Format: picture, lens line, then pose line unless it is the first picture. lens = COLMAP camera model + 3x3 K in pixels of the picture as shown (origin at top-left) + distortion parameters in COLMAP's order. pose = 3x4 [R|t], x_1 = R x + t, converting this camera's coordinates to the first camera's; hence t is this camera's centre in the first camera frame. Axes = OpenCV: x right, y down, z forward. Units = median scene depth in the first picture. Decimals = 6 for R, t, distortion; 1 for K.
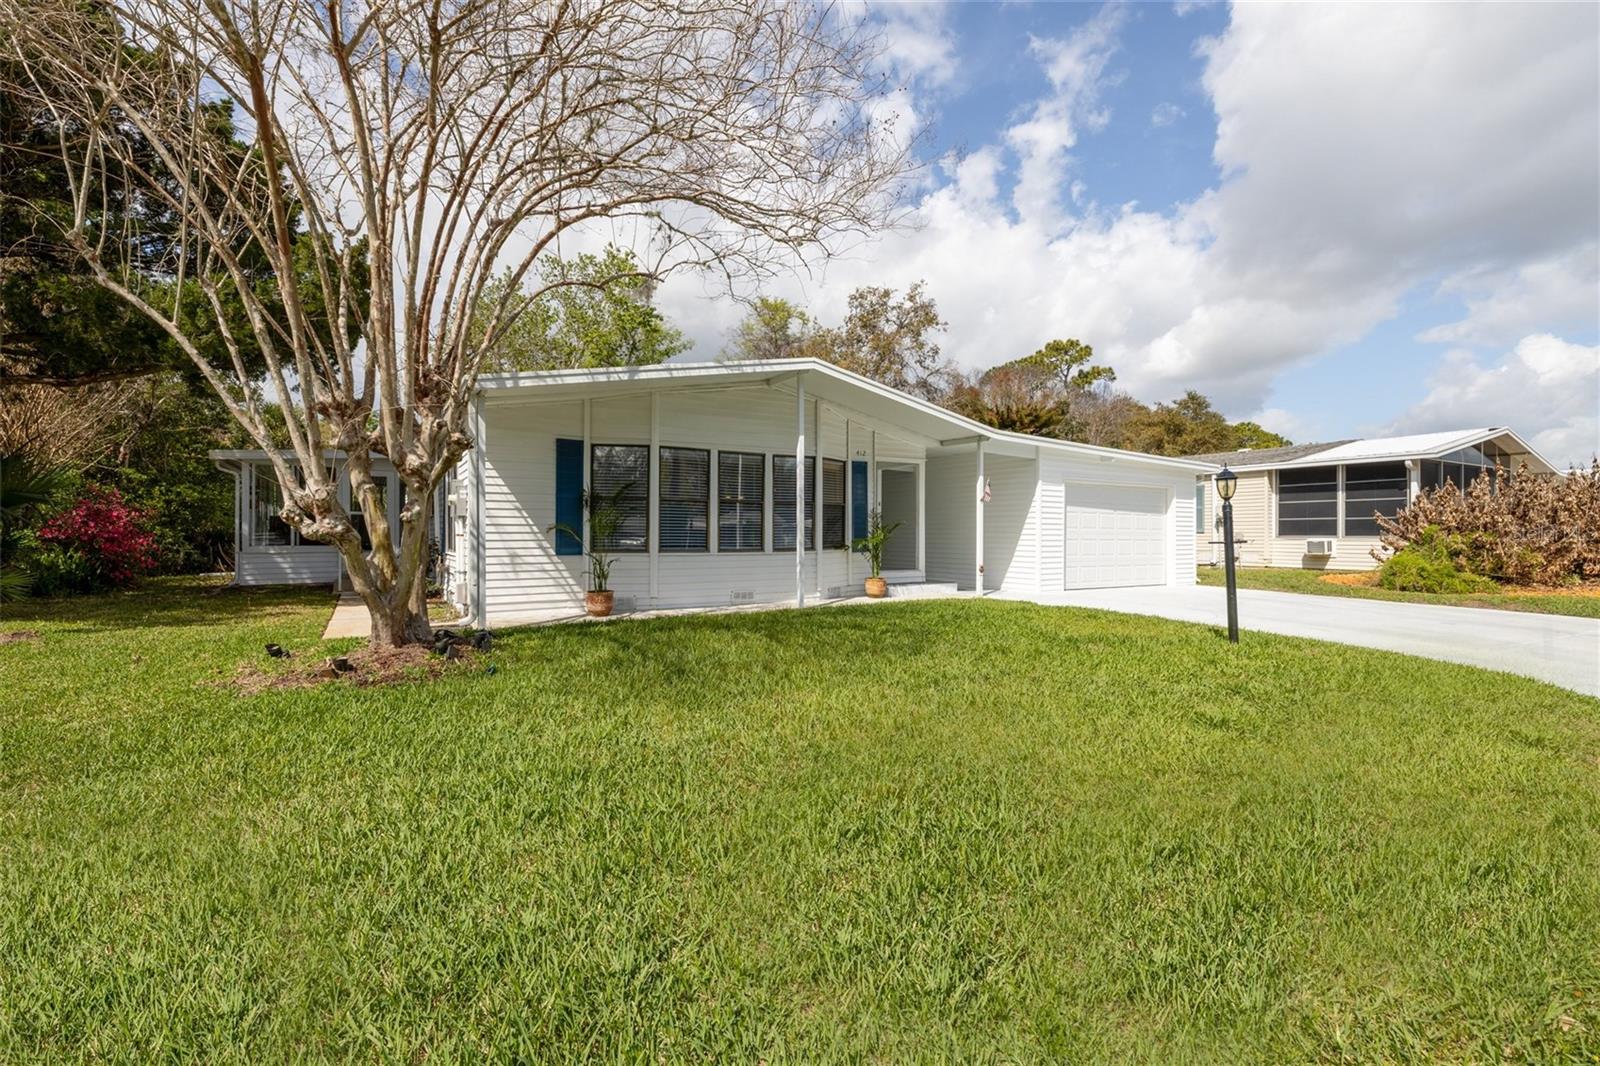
lens RADIAL K [[691.4, 0, 803.4], [0, 691.4, 532.5], [0, 0, 1]] dist [0.000112, 0.000026]
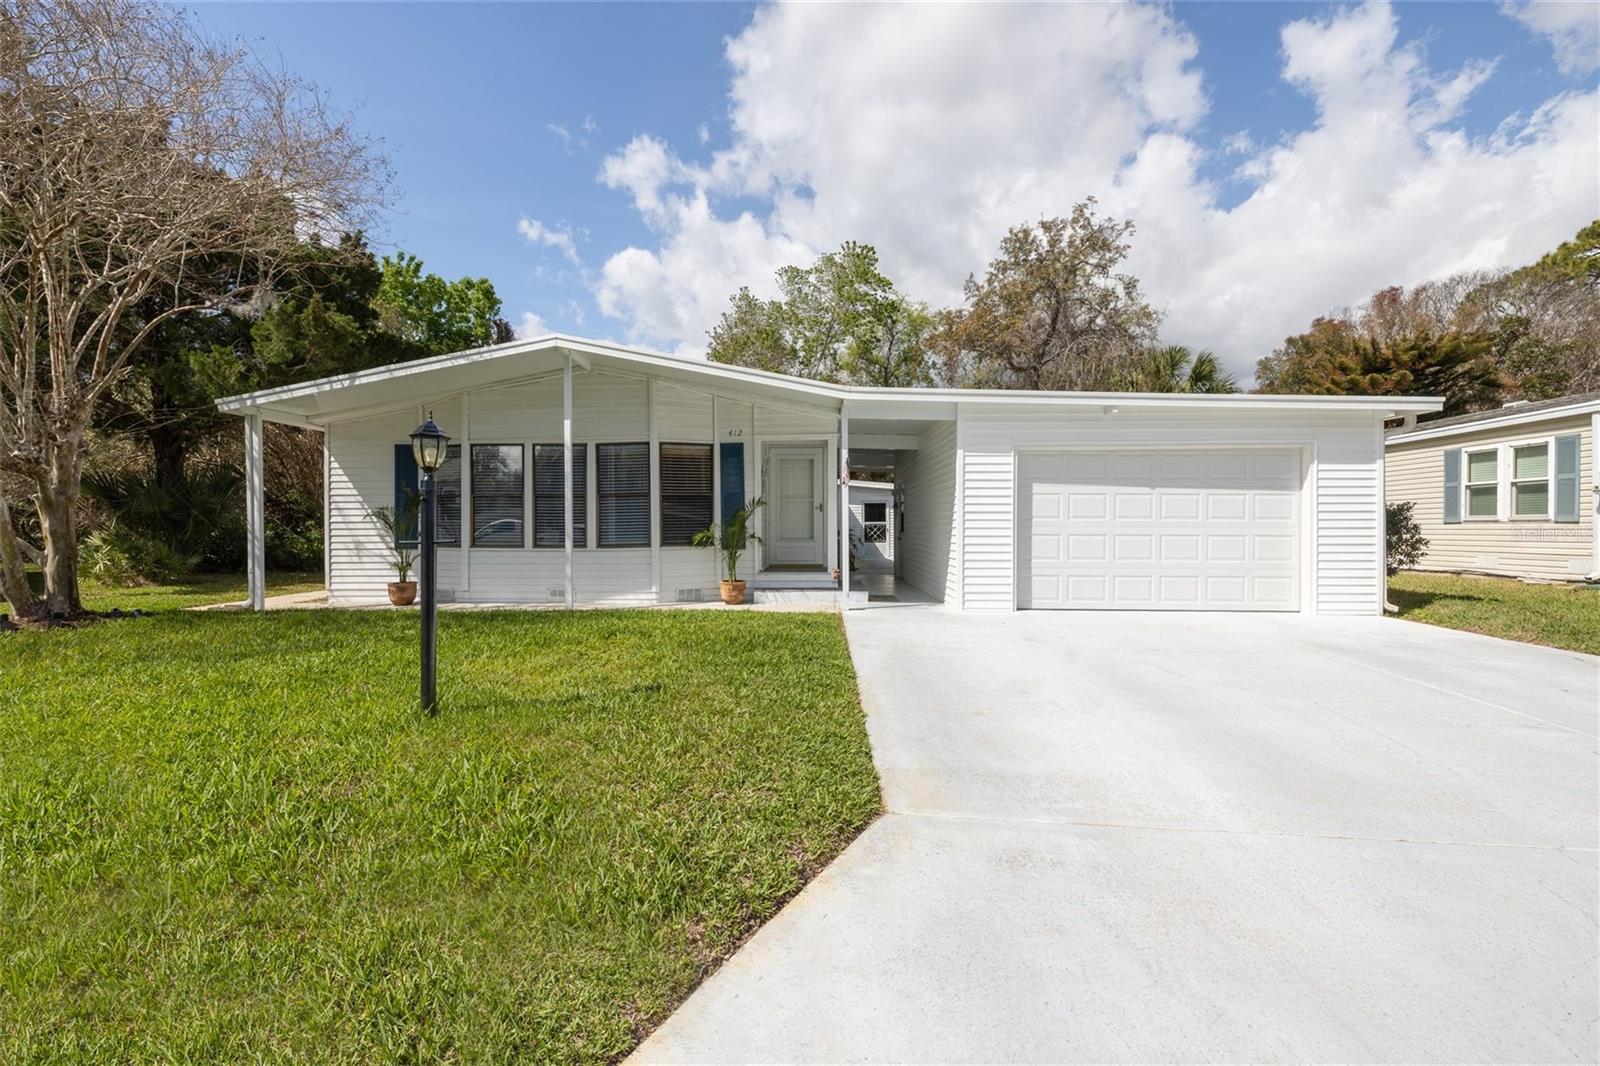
lens RADIAL K [[691.4, 0, 801.3], [0, 691.4, 537.1], [0, 0, 1]] dist [0.000112, 0.000026]
pose [[0.828231, 0.000243, -0.560386, 0.660096], [0.006248, 0.999934, 0.009669, 0.005286], [0.560352, -0.011510, 0.828175, 0.356573]]
